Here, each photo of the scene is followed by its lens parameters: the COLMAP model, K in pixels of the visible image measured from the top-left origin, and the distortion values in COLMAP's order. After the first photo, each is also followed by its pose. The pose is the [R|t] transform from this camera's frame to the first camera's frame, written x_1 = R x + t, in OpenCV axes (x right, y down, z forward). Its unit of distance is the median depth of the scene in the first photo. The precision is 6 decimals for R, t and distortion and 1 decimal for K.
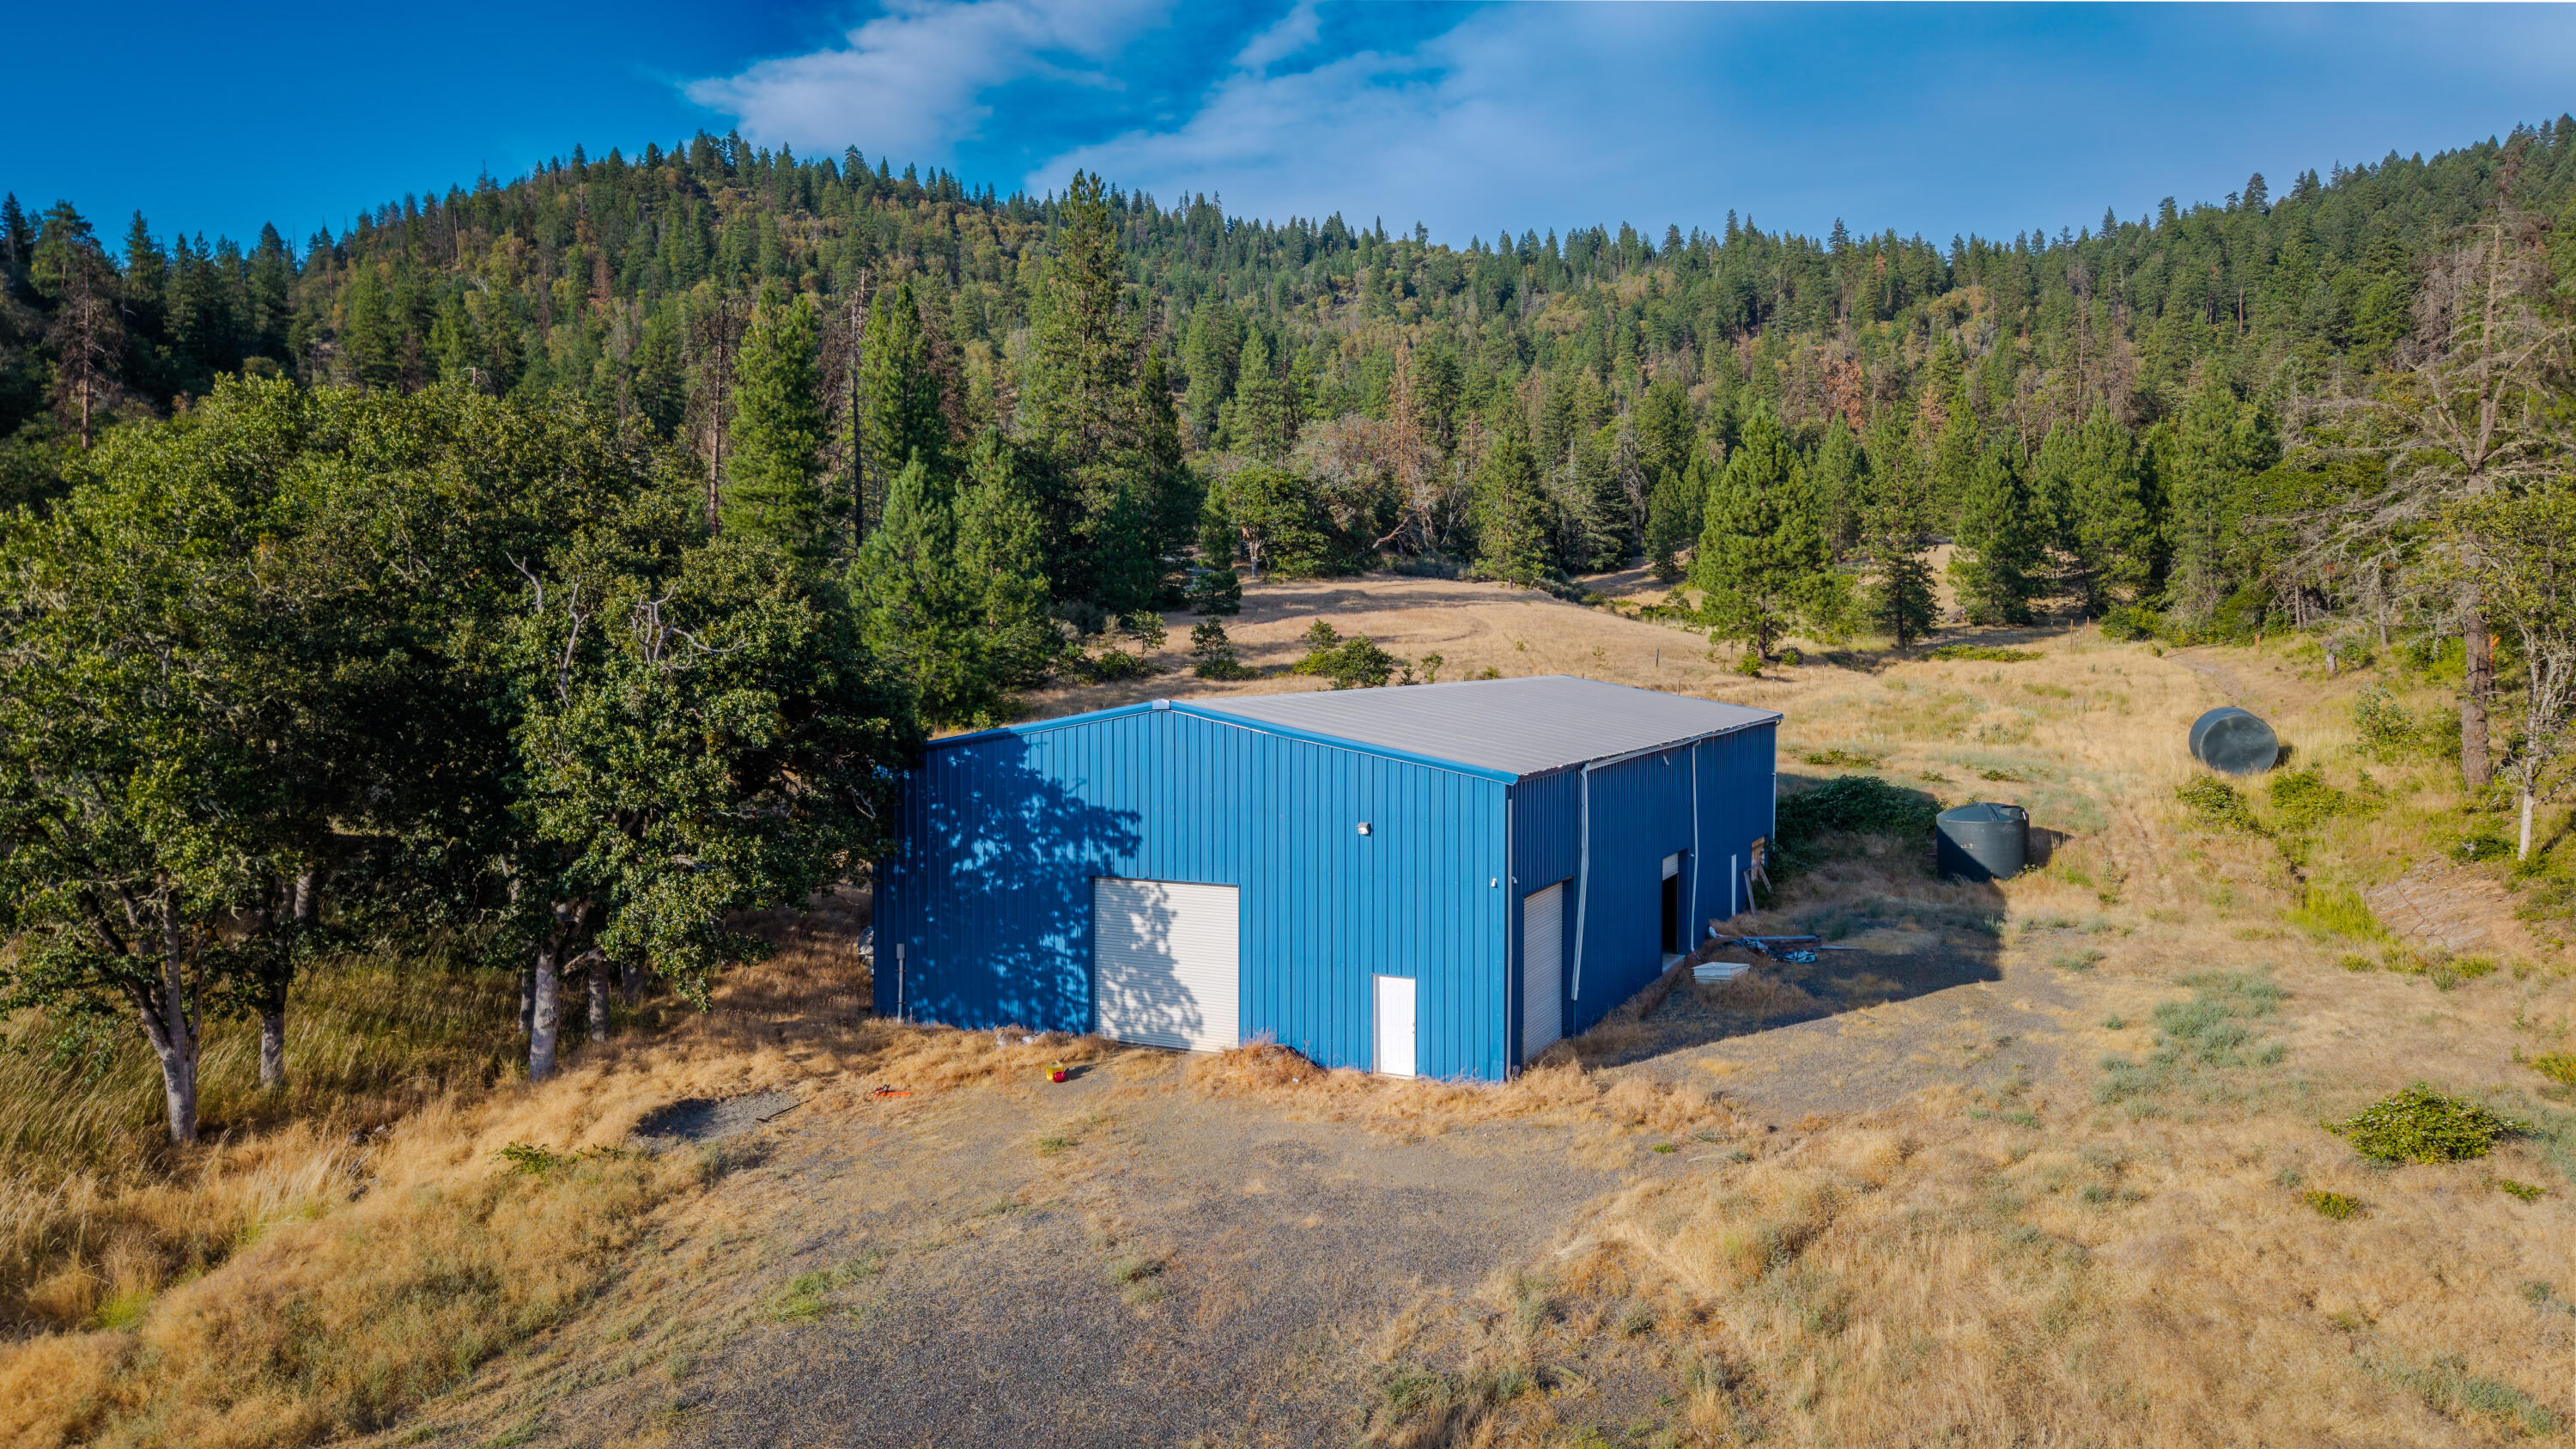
lens RADIAL K [[1920.5, 0, 1186.3], [0, 1920.5, 778.0], [0, 0, 1]] dist [0.036129, -0.049162]
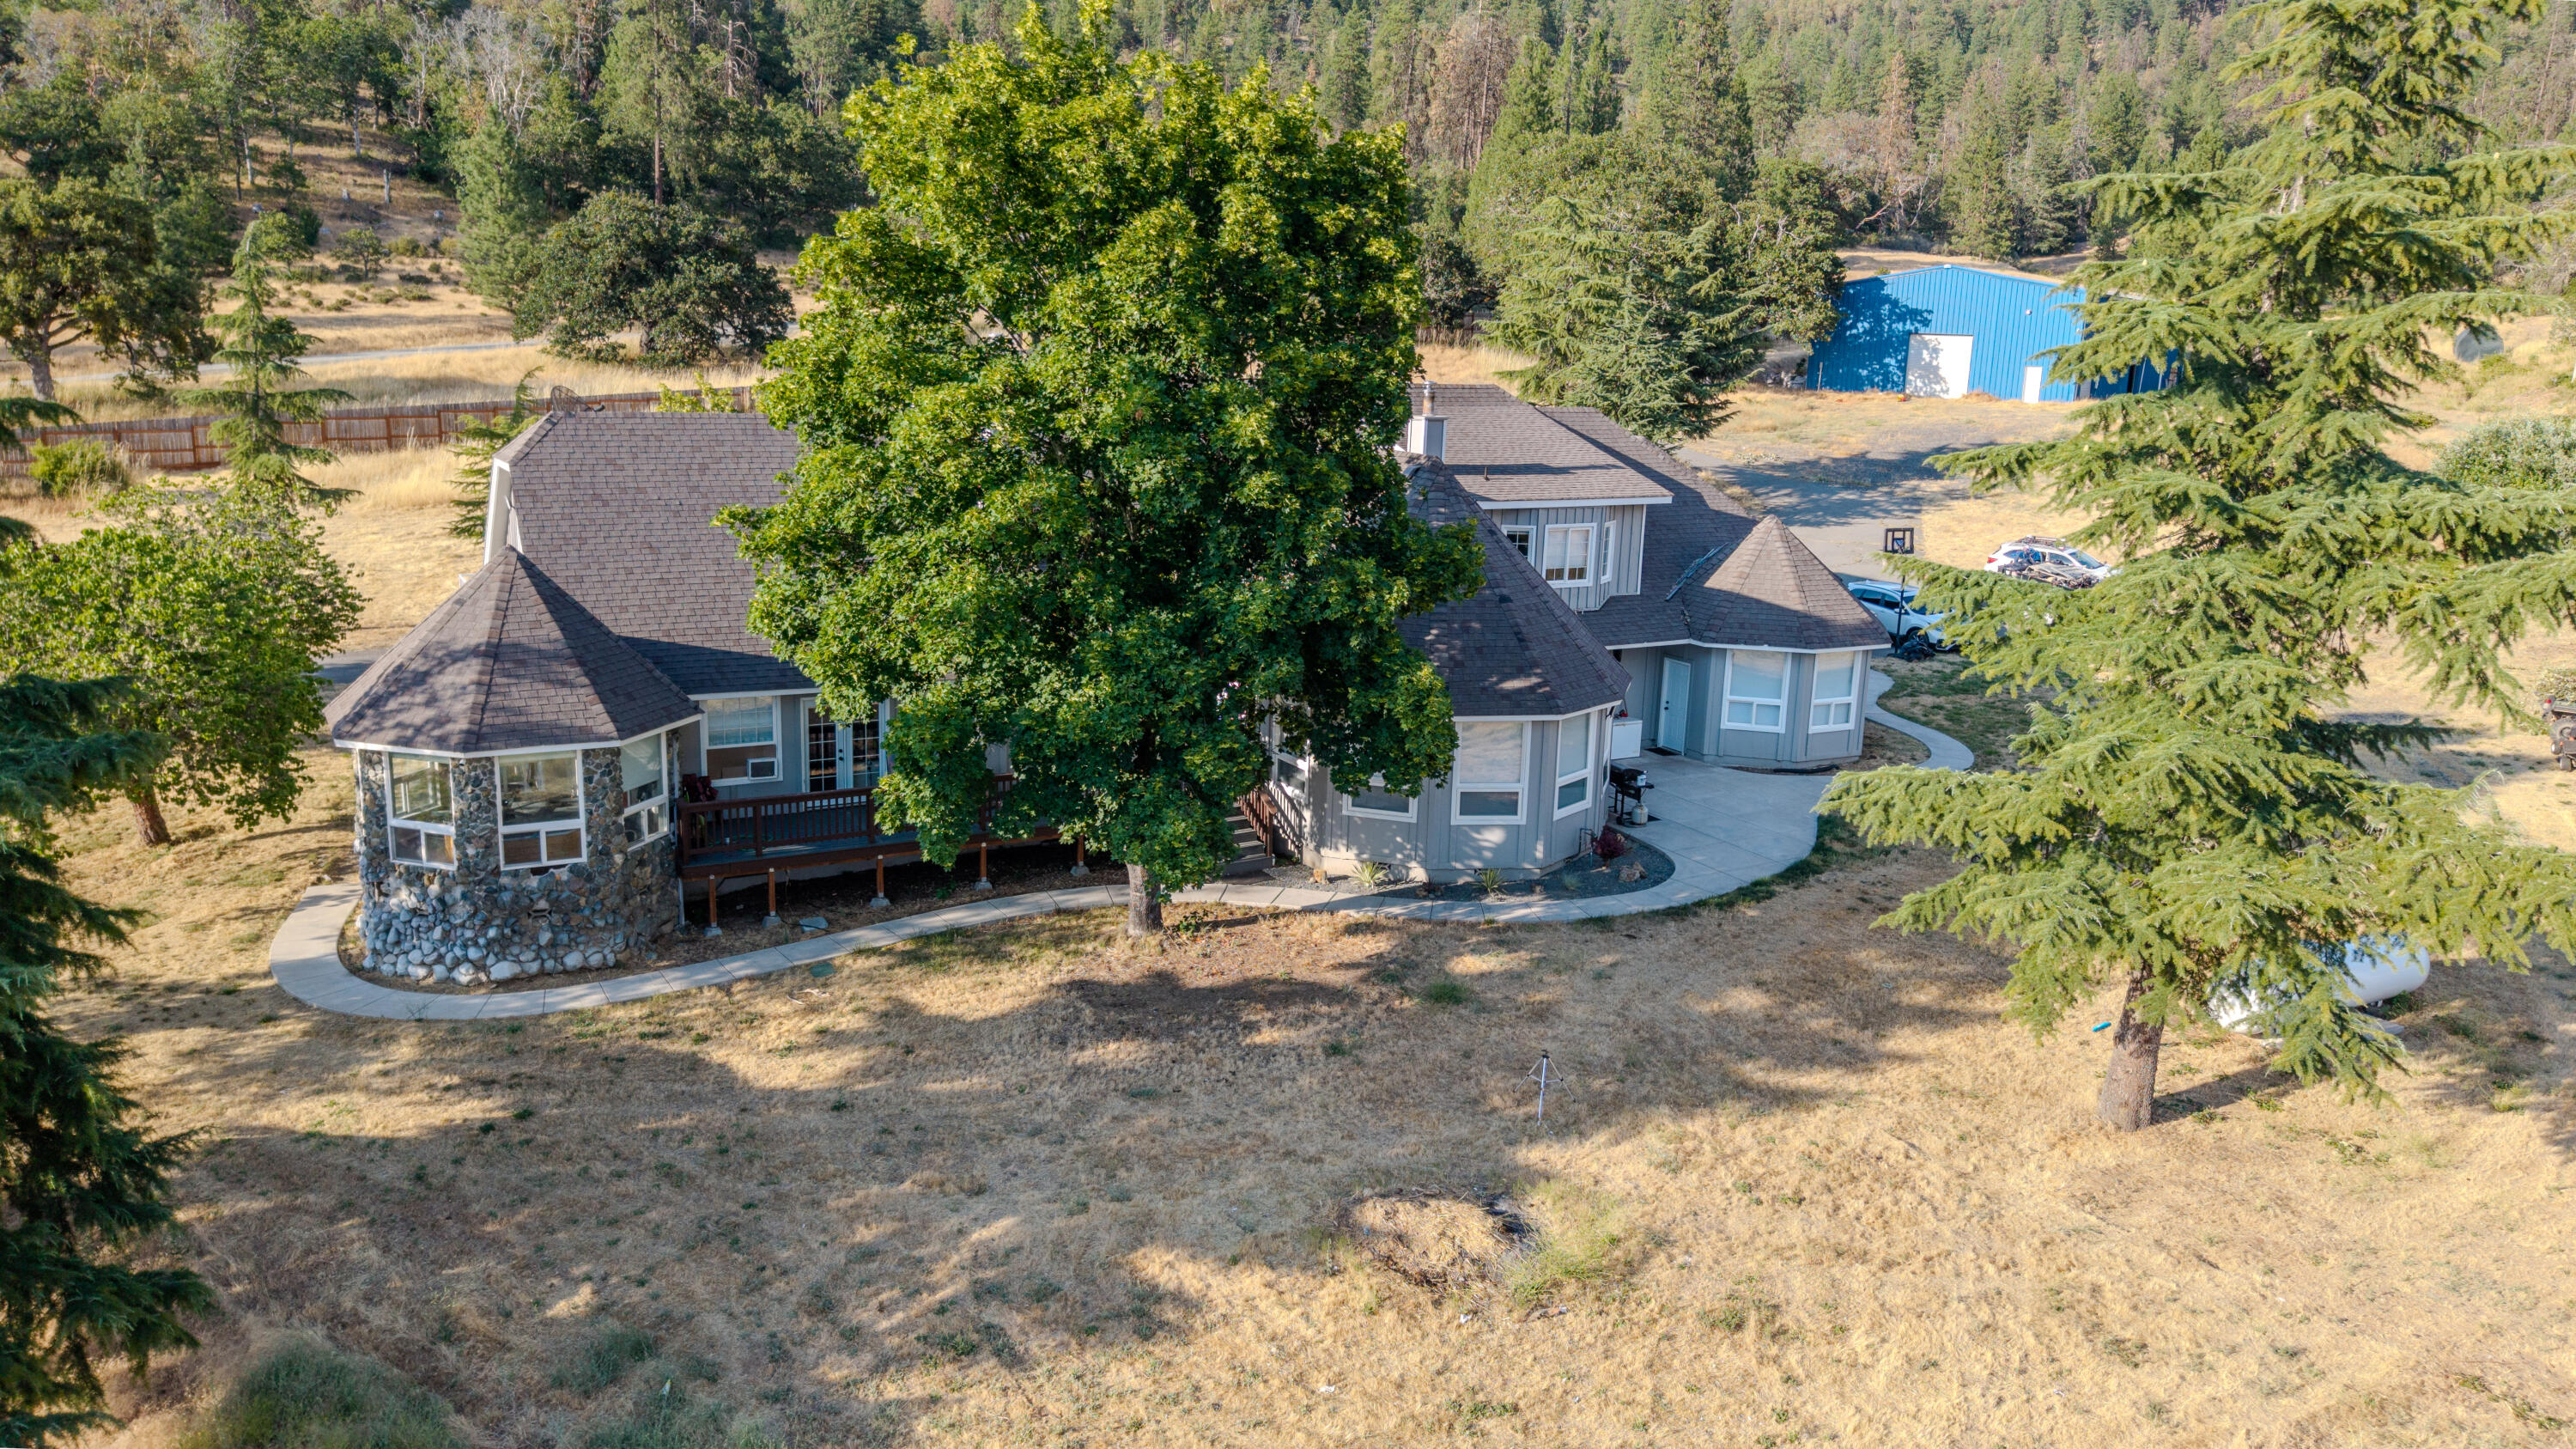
lens RADIAL K [[2027.9, 0, 1204.4], [0, 2027.9, 727.2], [0, 0, 1]] dist [0.009881, -0.009207]
pose [[0.987185, 0.063453, -0.146424, -0.107545], [-0.044971, 0.990979, 0.126250, 0.052848], [0.153114, -0.118047, 0.981133, -0.374678]]
